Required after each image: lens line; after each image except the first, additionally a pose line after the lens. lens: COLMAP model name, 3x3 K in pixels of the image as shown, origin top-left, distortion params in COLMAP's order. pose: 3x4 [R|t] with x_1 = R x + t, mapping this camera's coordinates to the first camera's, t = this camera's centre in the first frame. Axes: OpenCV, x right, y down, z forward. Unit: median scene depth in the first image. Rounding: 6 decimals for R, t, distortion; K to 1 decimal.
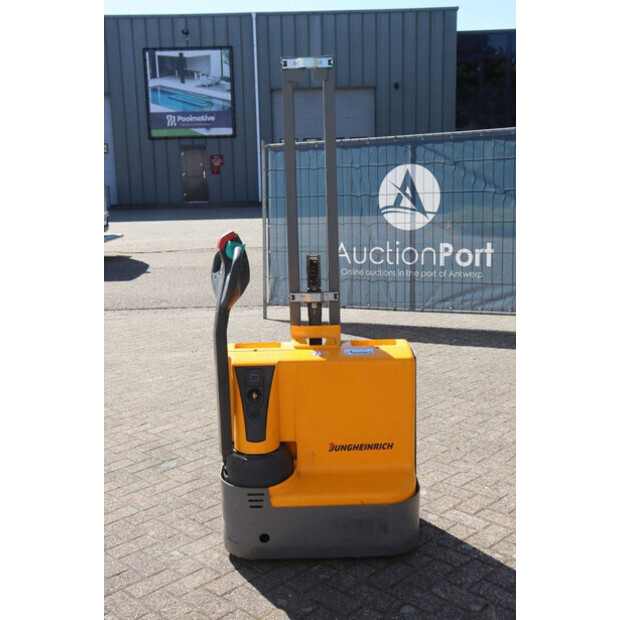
lens RADIAL K [[737.5, 0, 310.0], [0, 737.5, 310.0], [0, 0, 1]] dist [-0.004109, 0.025580]
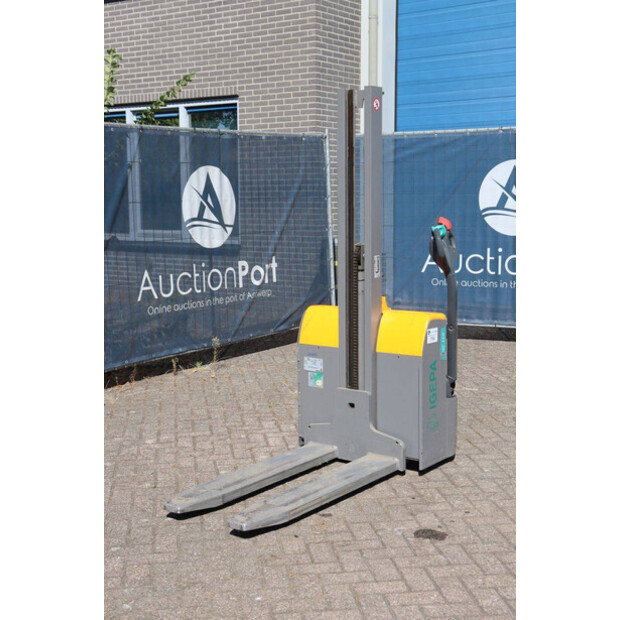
lens RADIAL K [[954.5, 0, 310.0], [0, 954.5, 310.0], [0, 0, 1]] dist [0.117229, -0.003044]
pose [[-0.792847, -0.045032, 0.607754, -0.380168], [0.136468, 0.958821, 0.249075, -0.158424], [-0.593944, 0.280418, -0.754053, 0.955450]]
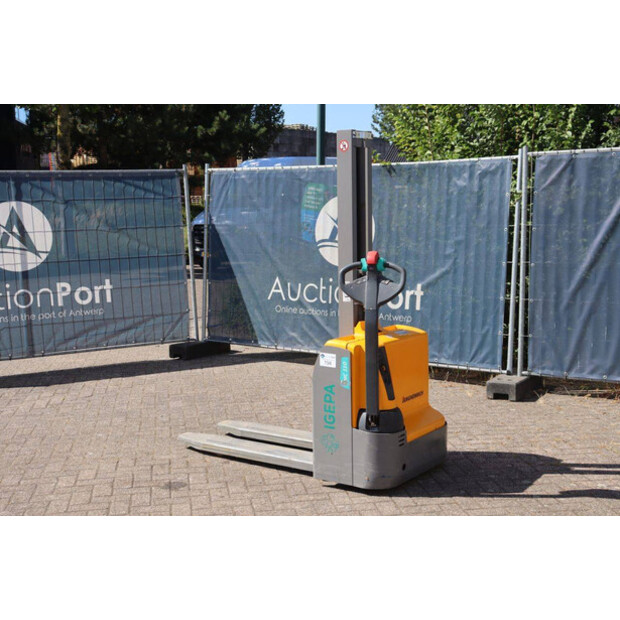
lens RADIAL K [[888.3, 0, 318.5], [0, 888.3, 310.3], [0, 0, 1]] dist [0.074734, 0.079995]
pose [[0.585352, -0.079560, 0.806866, -0.575242], [0.140829, 0.990024, -0.004546, -0.001111], [-0.798455, 0.116291, 0.590717, 0.033493]]
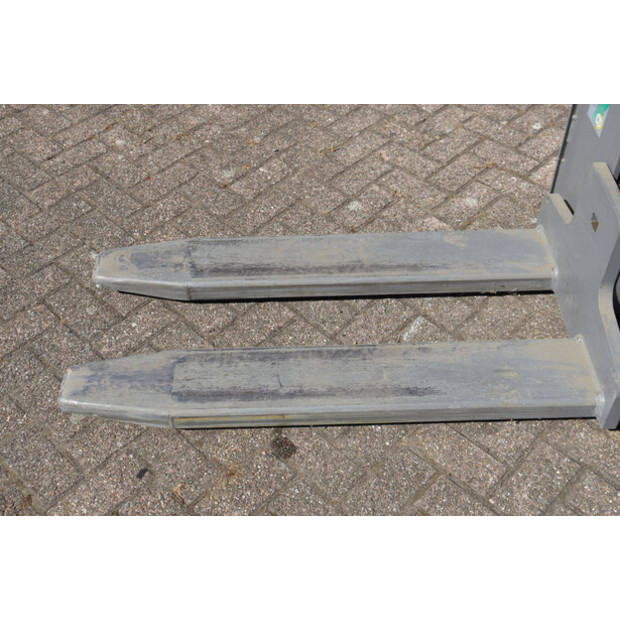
lens RADIAL K [[737.5, 0, 310.0], [0, 737.5, 310.0], [0, 0, 1]] dist [-0.004109, 0.025580]
pose [[-0.002381, -0.702287, 0.711890, -0.159751], [0.196741, 0.697650, 0.688896, -0.062223], [-0.980453, 0.141698, 0.136507, 0.500615]]
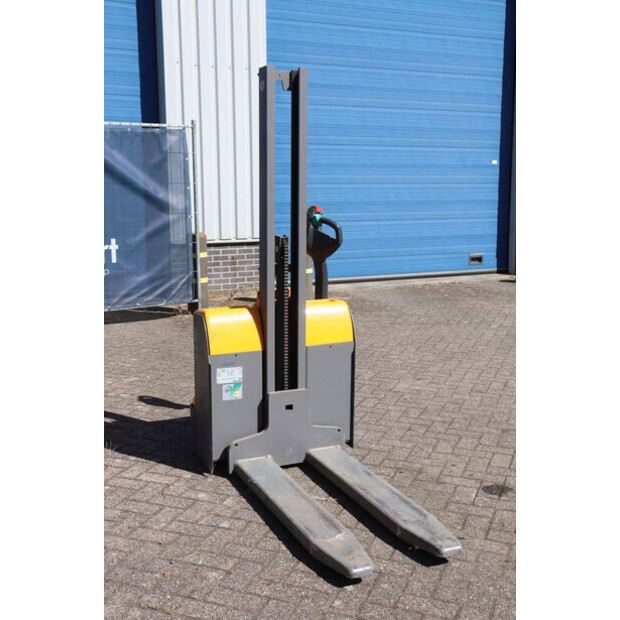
lens RADIAL K [[761.0, 0, 310.0], [0, 761.0, 310.0], [0, 0, 1]] dist [0.006801, 0.034273]
pose [[-0.916332, 0.086764, -0.390906, 0.186042], [-0.053066, 0.941317, 0.333325, -0.153259], [0.396887, 0.326181, -0.857955, 0.868794]]
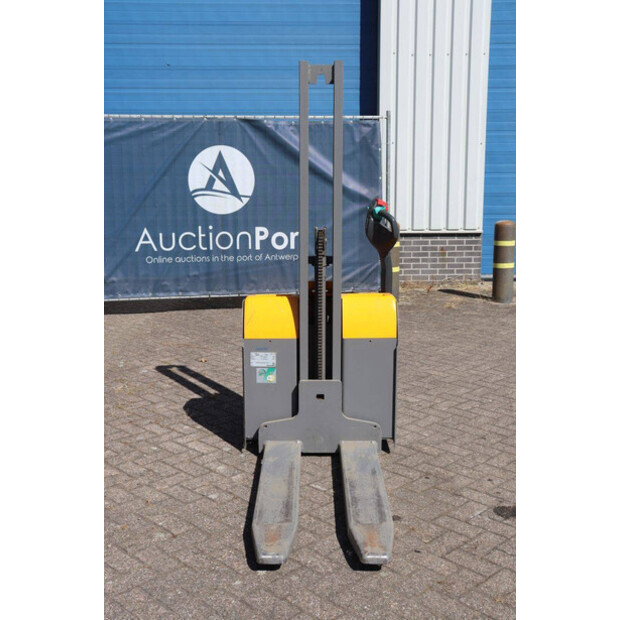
lens RADIAL K [[761.0, 0, 310.0], [0, 761.0, 310.0], [0, 0, 1]] dist [0.006801, 0.034273]
pose [[-0.999594, 0.022835, 0.017026, 0.001676], [0.027379, 0.935156, 0.353178, -0.160013], [-0.007857, 0.353500, -0.935401, 0.911823]]
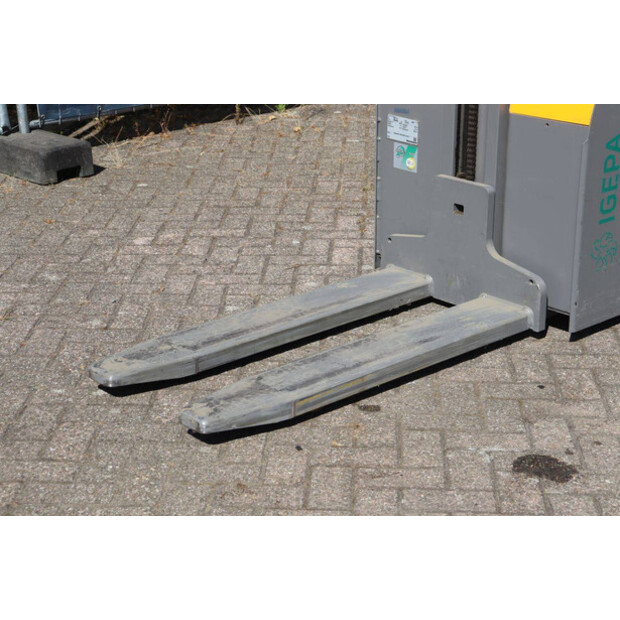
lens RADIAL K [[1352.5, 0, 310.0], [0, 1352.5, 310.0], [0, 0, 1]] dist [0.314132, 0.485971]
pose [[-0.662580, -0.228666, 0.713231, -0.347763], [0.149745, 0.892588, 0.425280, -0.122004], [-0.733869, 0.388585, -0.557170, 0.803843]]
